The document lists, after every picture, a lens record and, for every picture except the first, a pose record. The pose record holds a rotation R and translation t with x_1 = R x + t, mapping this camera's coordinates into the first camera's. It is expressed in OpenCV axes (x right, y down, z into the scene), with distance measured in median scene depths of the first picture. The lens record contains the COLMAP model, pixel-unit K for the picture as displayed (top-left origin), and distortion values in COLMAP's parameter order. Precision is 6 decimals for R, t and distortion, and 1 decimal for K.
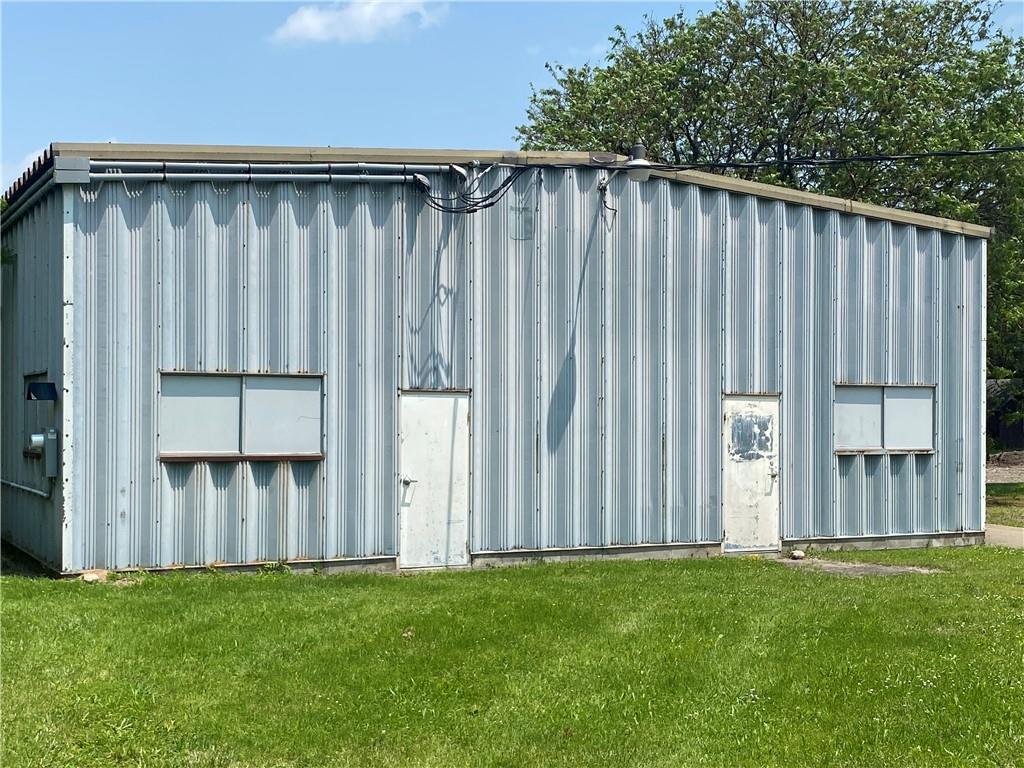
lens RADIAL K [[1377.3, 0, 513.2], [0, 1377.3, 409.9], [0, 0, 1]] dist [0.108868, 0.000000]
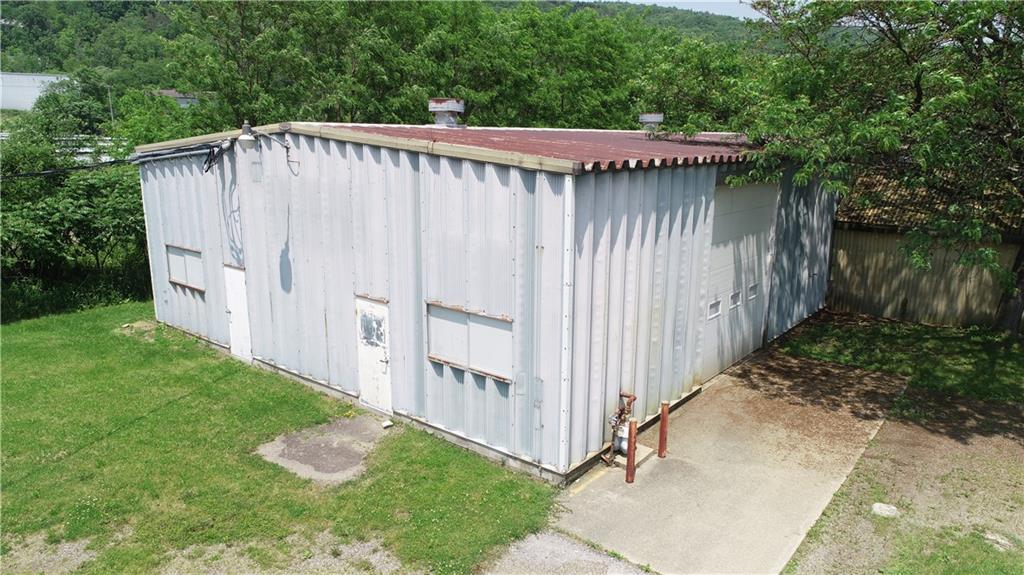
lens RADIAL K [[684.9, 0, 510.4], [0, 684.9, 292.6], [0, 0, 1]] dist [-0.003803, 0.000011]
pose [[0.393417, 0.202591, -0.896761, 0.819966], [-0.000932, 0.975506, 0.219972, -0.162500], [0.919360, -0.085705, 0.383969, 0.882216]]
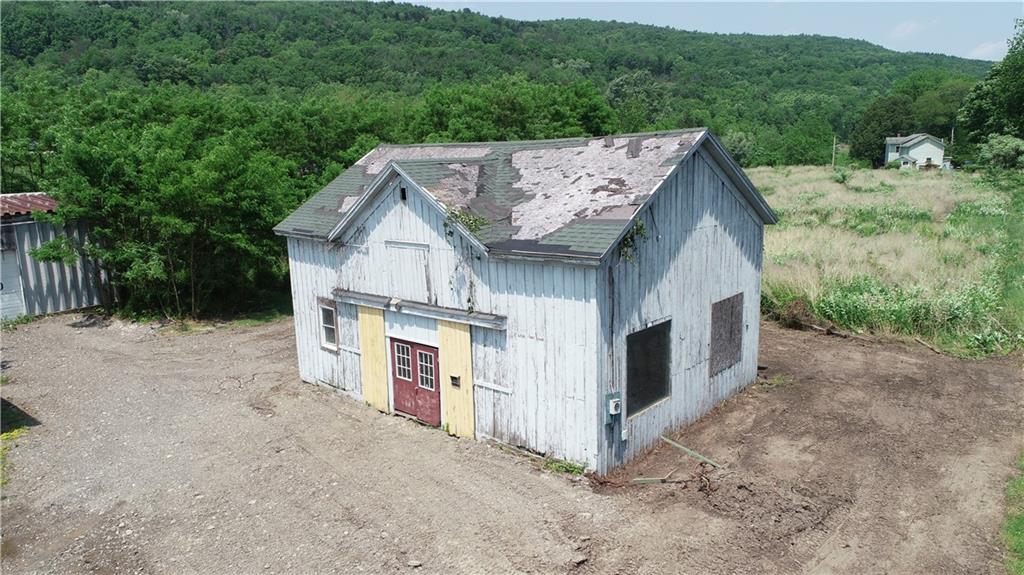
lens RADIAL K [[684.9, 0, 511.4], [0, 684.9, 292.9], [0, 0, 1]] dist [-0.003803, 0.000011]
pose [[0.403617, 0.168702, -0.899240, 1.651311], [0.030717, 0.979801, 0.197603, -0.235927], [0.914412, -0.107378, 0.390282, 2.709903]]
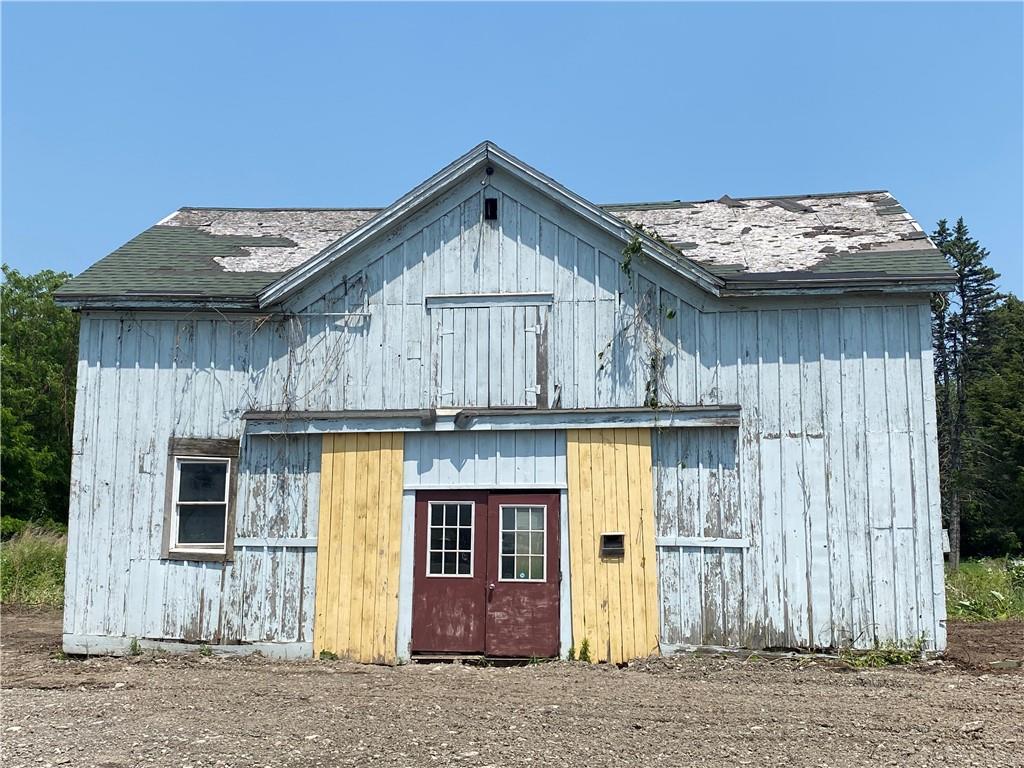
lens RADIAL K [[1167.7, 0, 519.0], [0, 1167.7, 364.9], [0, 0, 1]] dist [0.084039, 0.000000]
pose [[0.855844, -0.072119, -0.512181, 1.192154], [-0.006707, 0.988601, -0.150409, 0.054459], [0.517190, 0.132161, 0.845605, 2.248180]]
